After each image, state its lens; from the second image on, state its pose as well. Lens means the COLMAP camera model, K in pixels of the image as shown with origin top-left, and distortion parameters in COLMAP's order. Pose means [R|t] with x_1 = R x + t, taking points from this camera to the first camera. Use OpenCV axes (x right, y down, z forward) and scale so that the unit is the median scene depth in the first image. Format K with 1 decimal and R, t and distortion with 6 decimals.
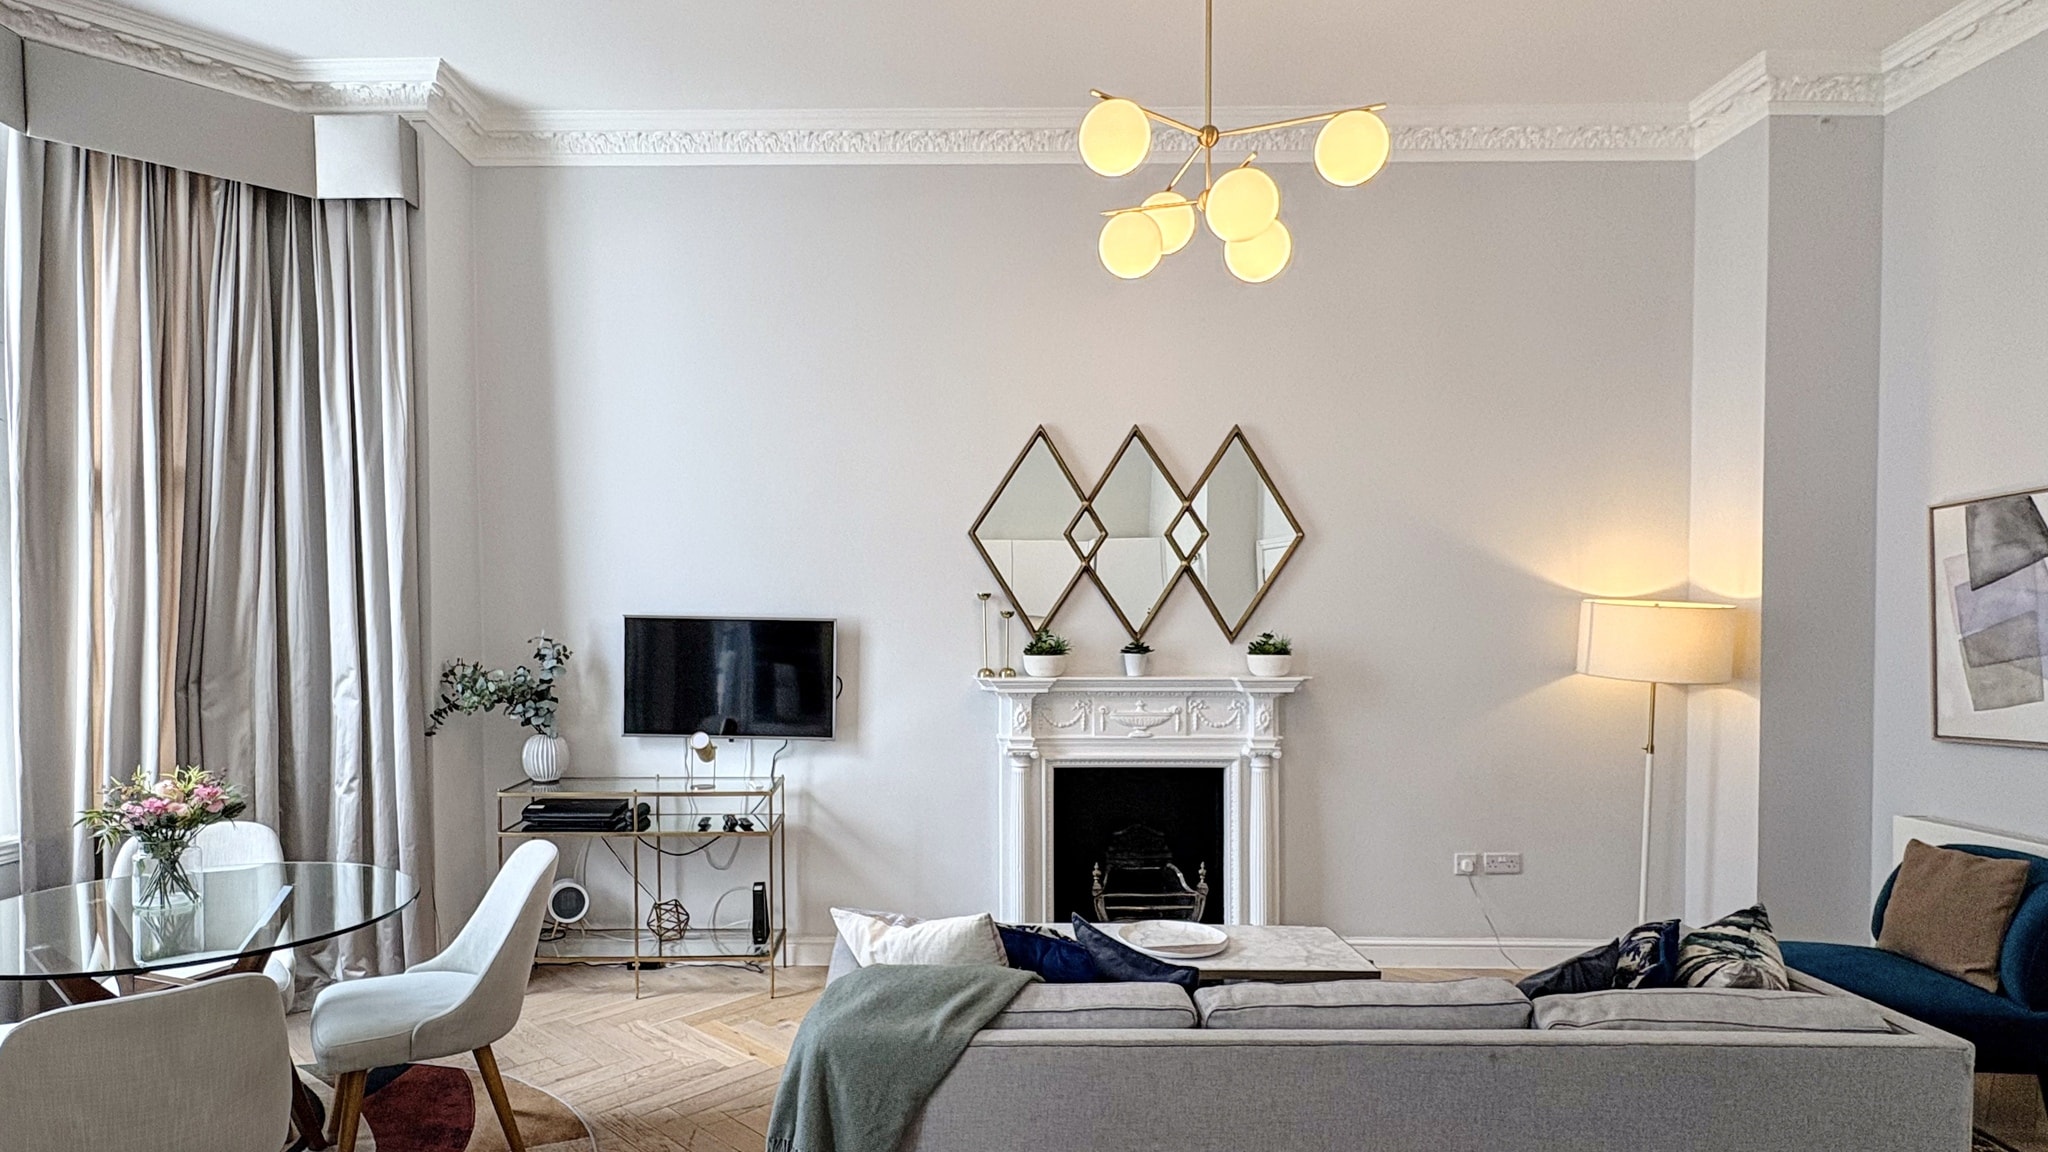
lens RADIAL K [[1103.7, 0, 1011.7], [0, 1103.7, 646.9], [0, 0, 1]] dist [-0.003657, 0.000204]
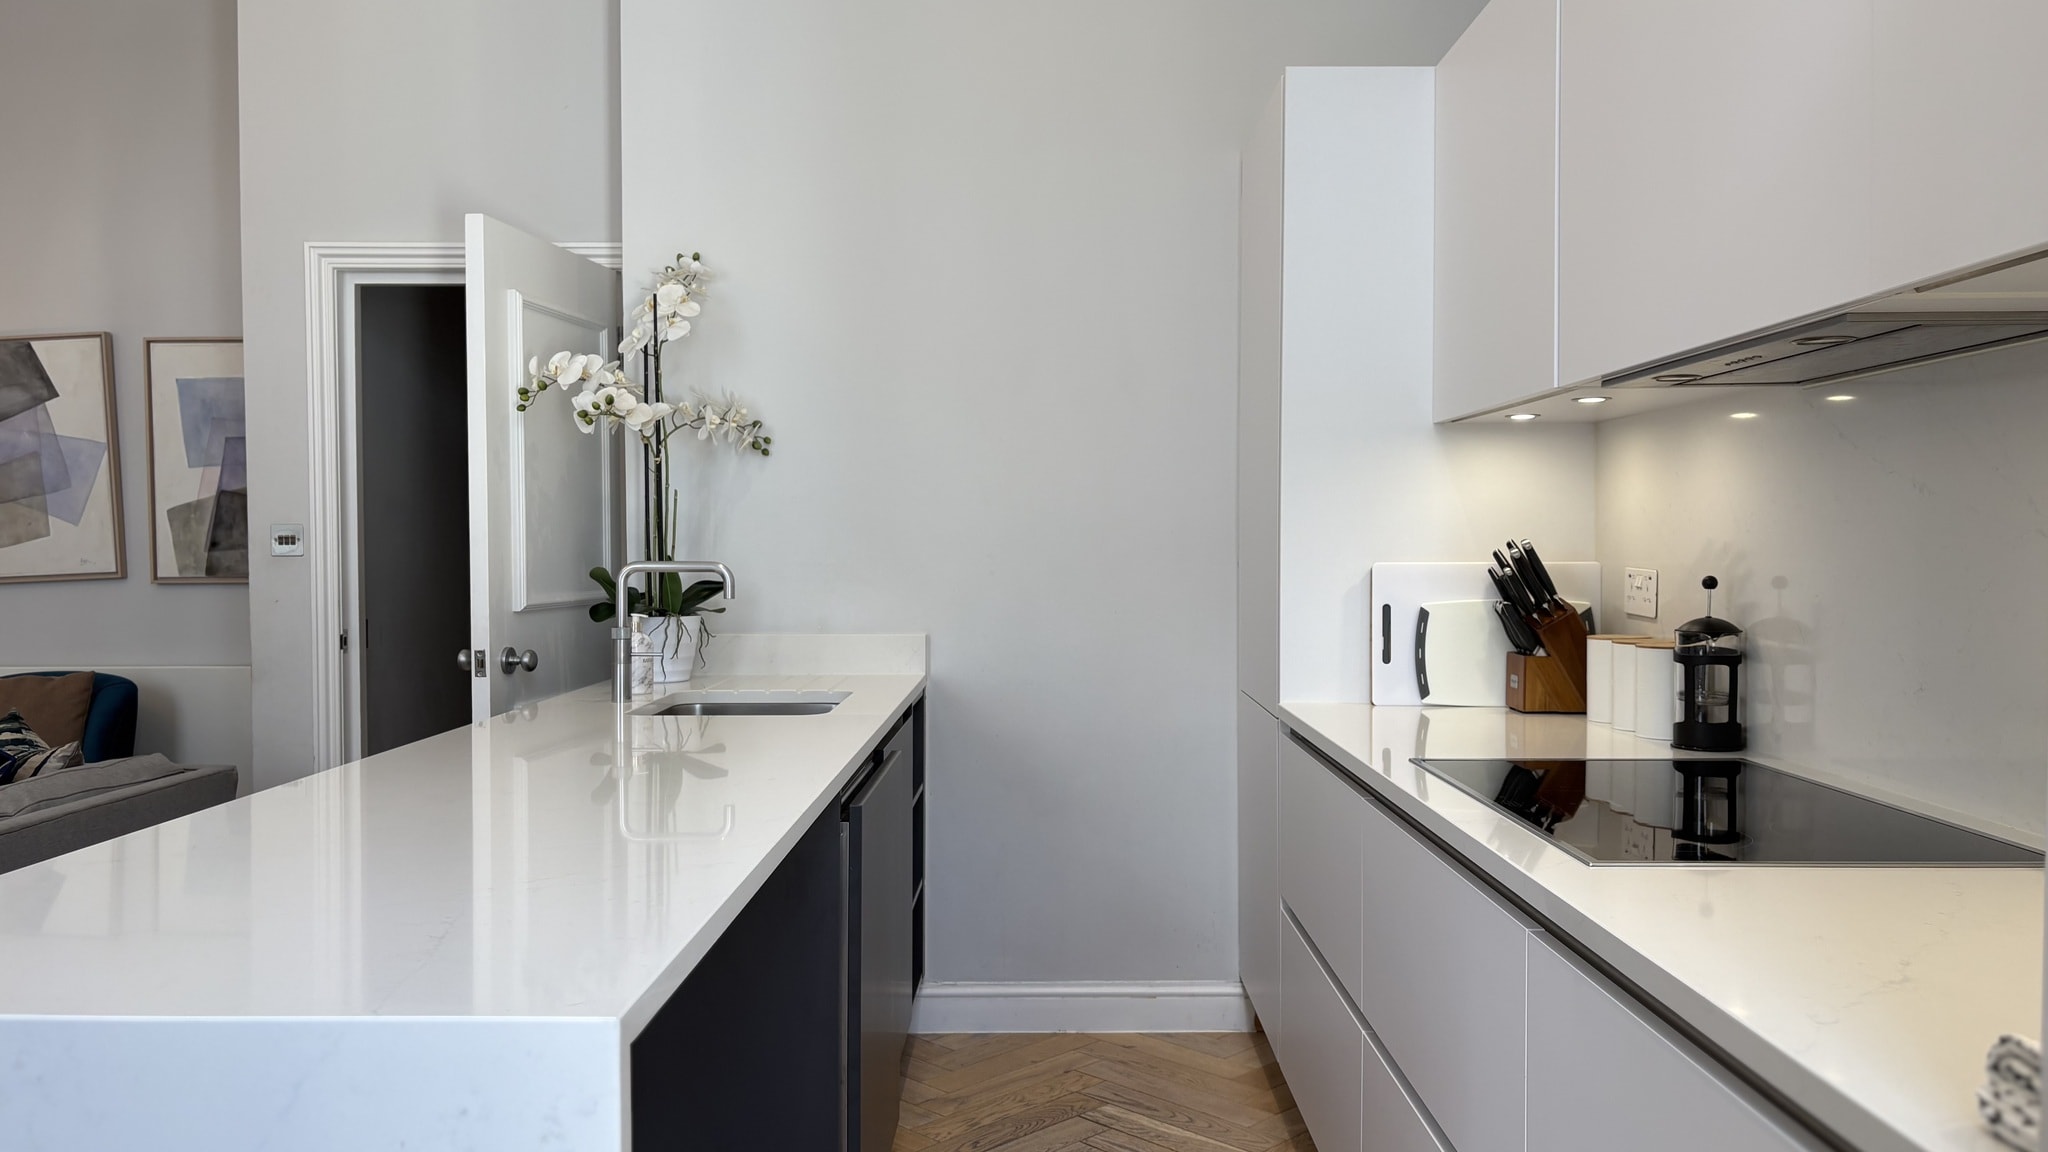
lens RADIAL K [[1538.2, 0, 1025.5], [0, 1538.2, 573.6], [0, 0, 1]] dist [0.032772, -0.052382]
pose [[0.018672, -0.027591, 0.999445, -0.541271], [0.025023, 0.999319, 0.027120, 0.067773], [-0.999512, 0.024503, 0.019350, 0.023491]]
